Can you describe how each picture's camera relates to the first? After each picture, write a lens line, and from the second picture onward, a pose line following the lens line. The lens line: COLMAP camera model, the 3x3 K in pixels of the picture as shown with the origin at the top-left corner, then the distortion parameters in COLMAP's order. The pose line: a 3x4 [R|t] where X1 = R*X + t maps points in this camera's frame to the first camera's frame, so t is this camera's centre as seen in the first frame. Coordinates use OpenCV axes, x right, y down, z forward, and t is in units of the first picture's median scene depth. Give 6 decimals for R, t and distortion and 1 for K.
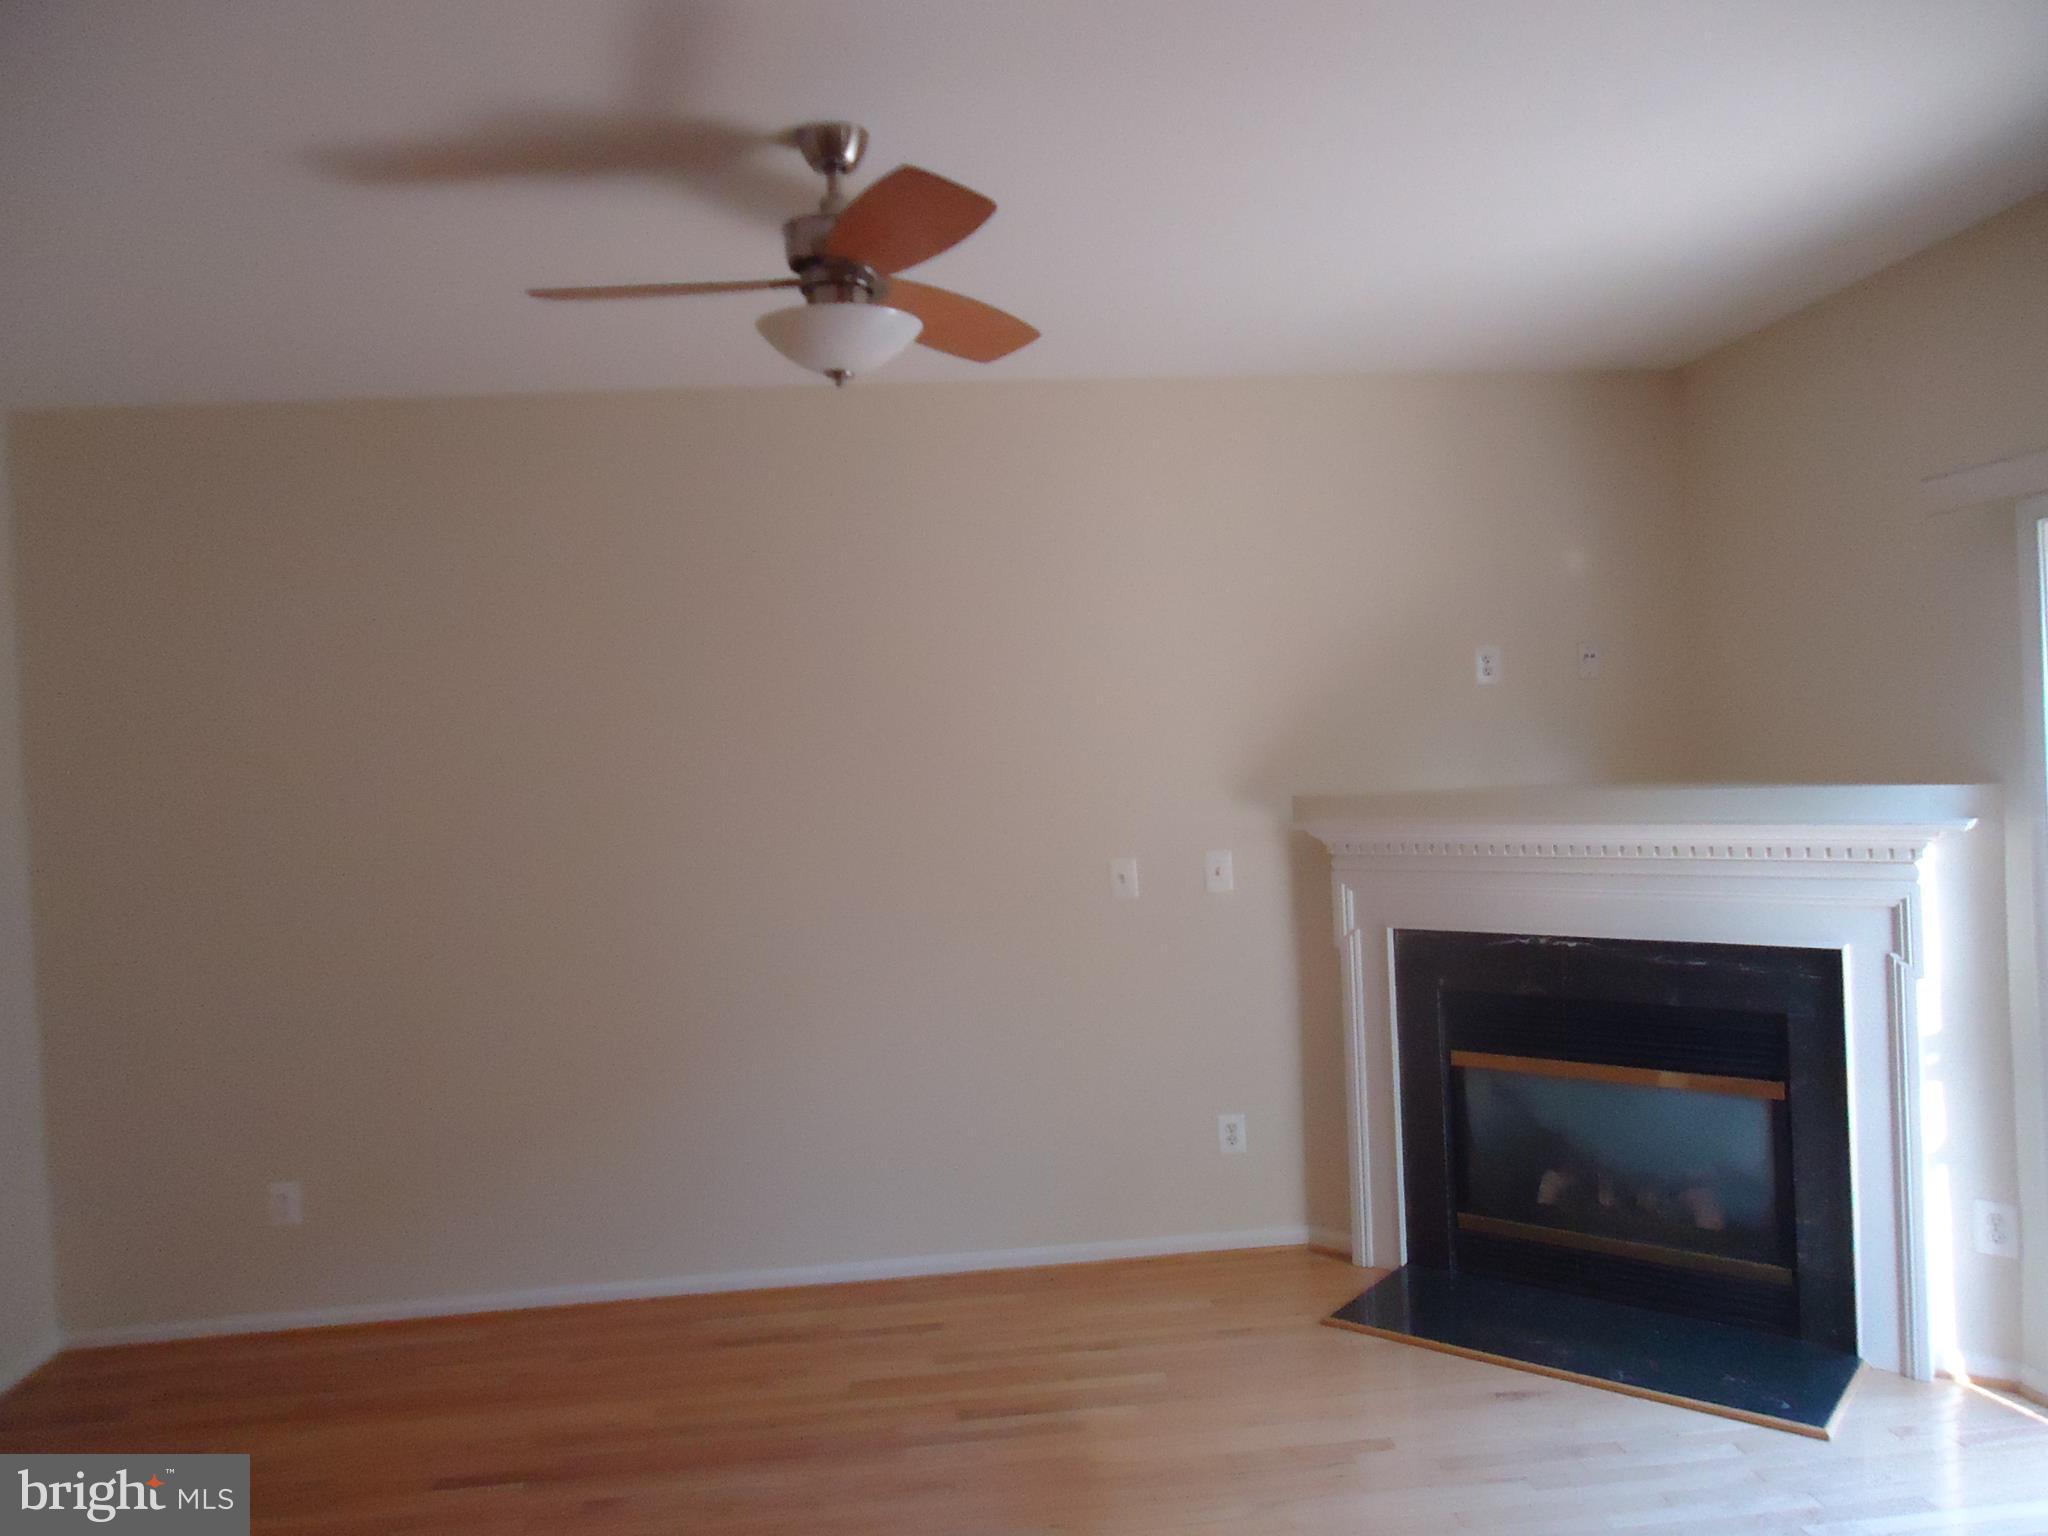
lens RADIAL K [[1486.0, 0, 1020.4], [0, 1486.0, 763.7], [0, 0, 1]] dist [-0.016548, 0.014423]
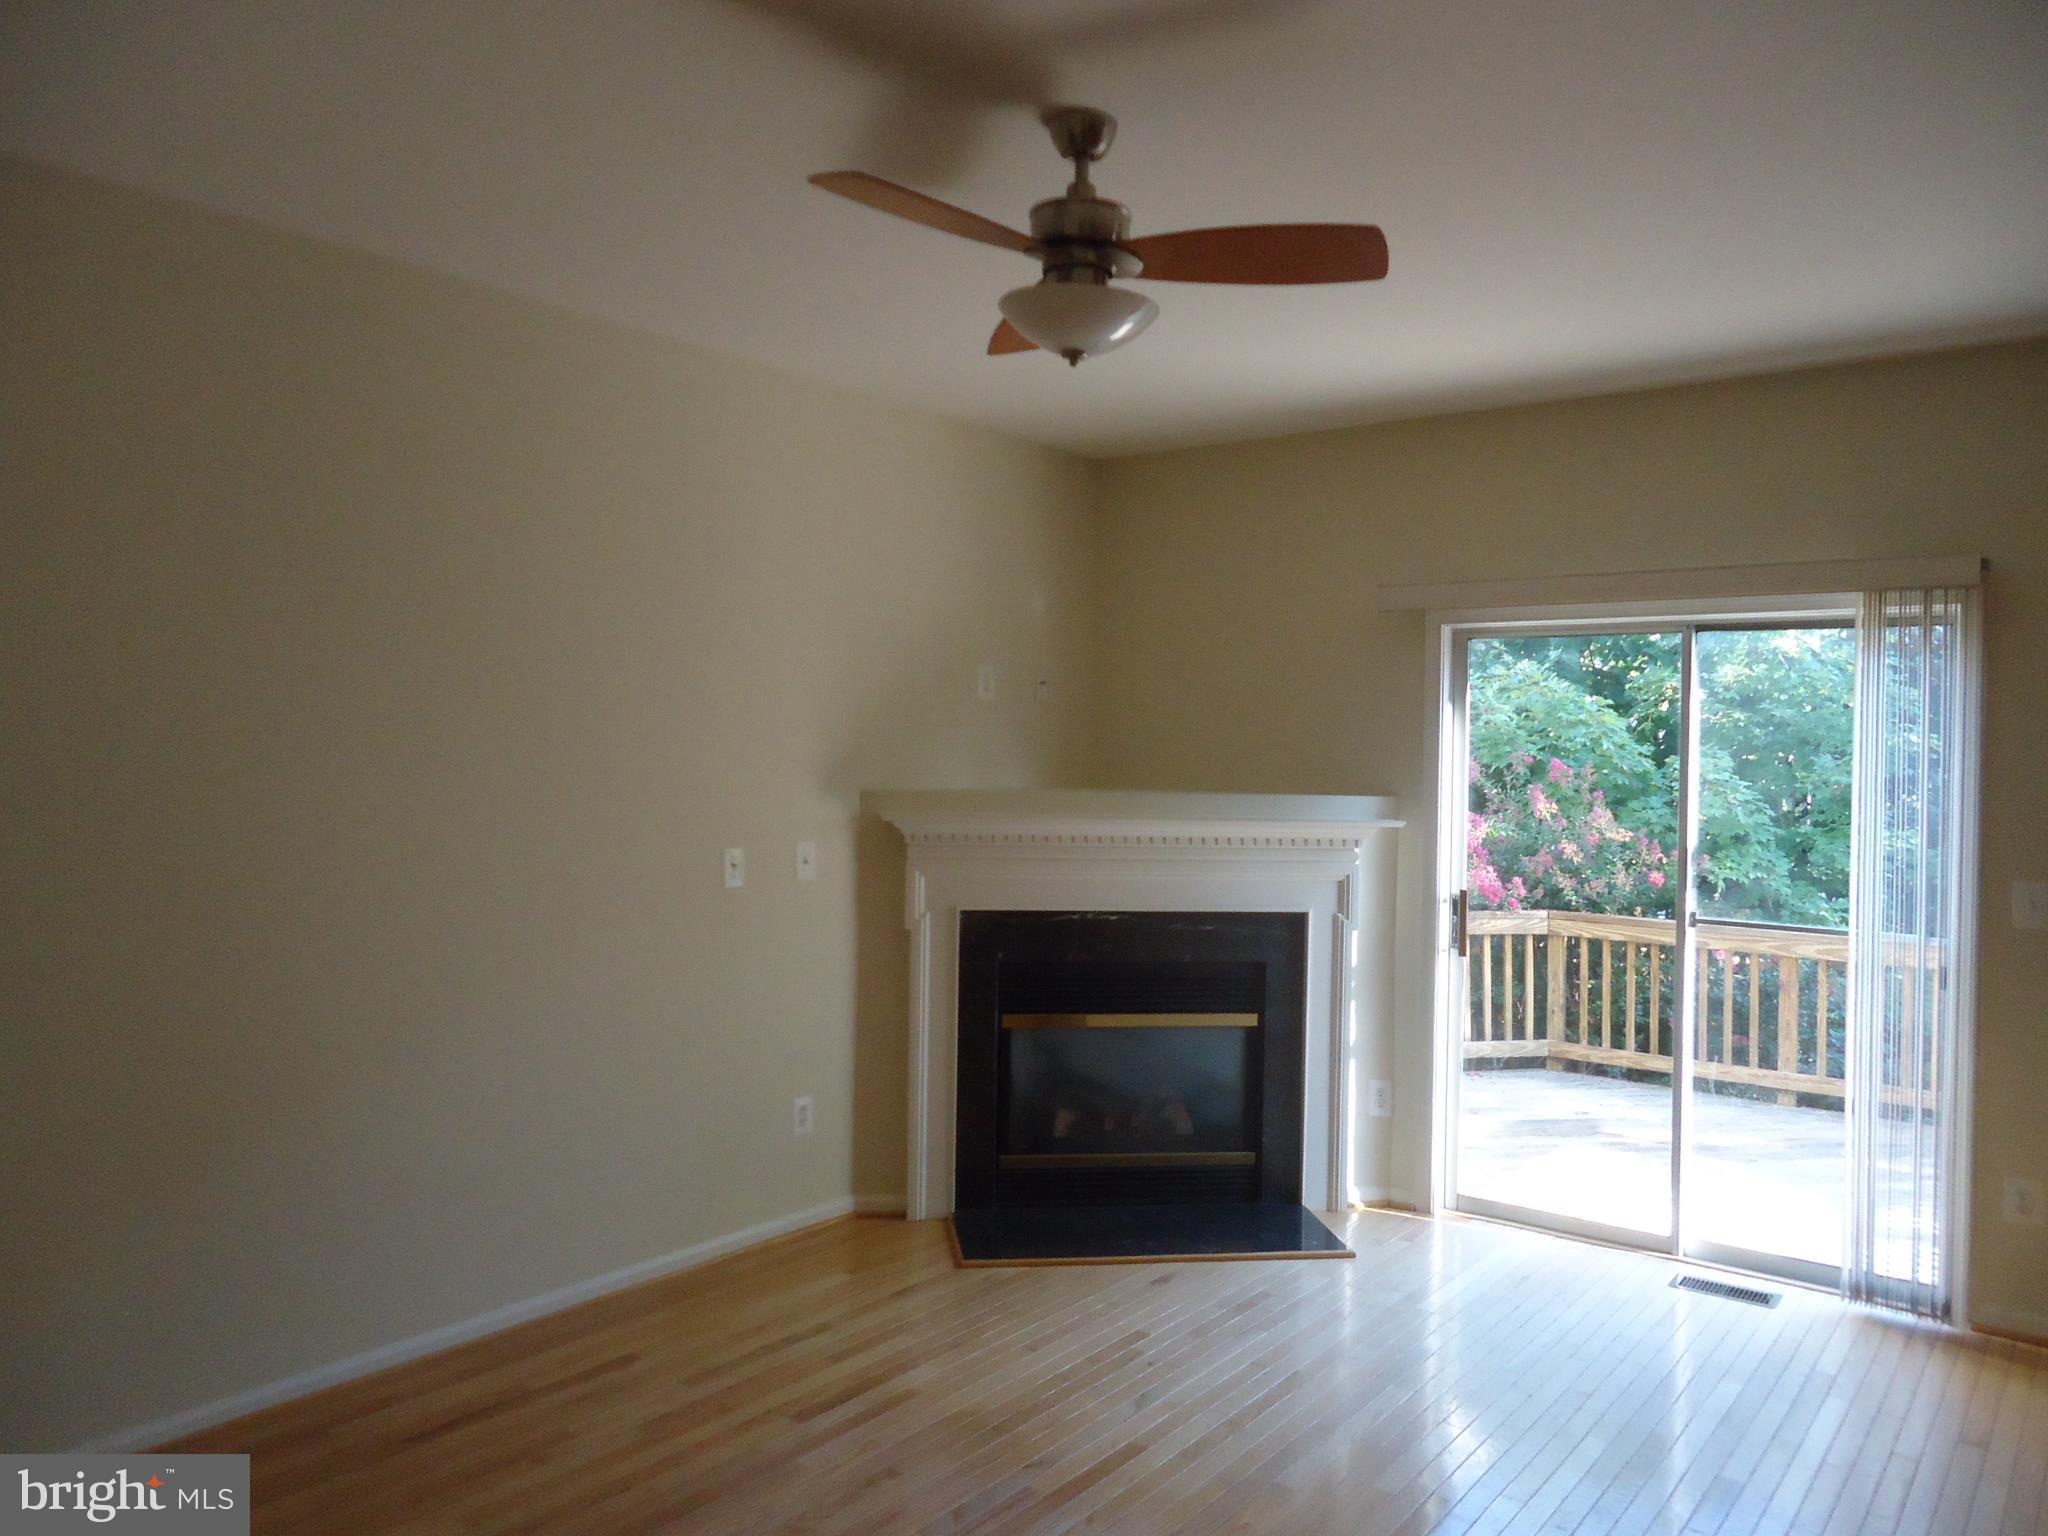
lens RADIAL K [[1486.0, 0, 1020.4], [0, 1486.0, 763.7], [0, 0, 1]] dist [-0.016548, 0.014423]
pose [[0.688957, 0.048560, 0.723174, -0.592964], [-0.040742, 0.998770, -0.028251, 0.033297], [-0.723656, -0.010000, 0.690088, 0.213409]]
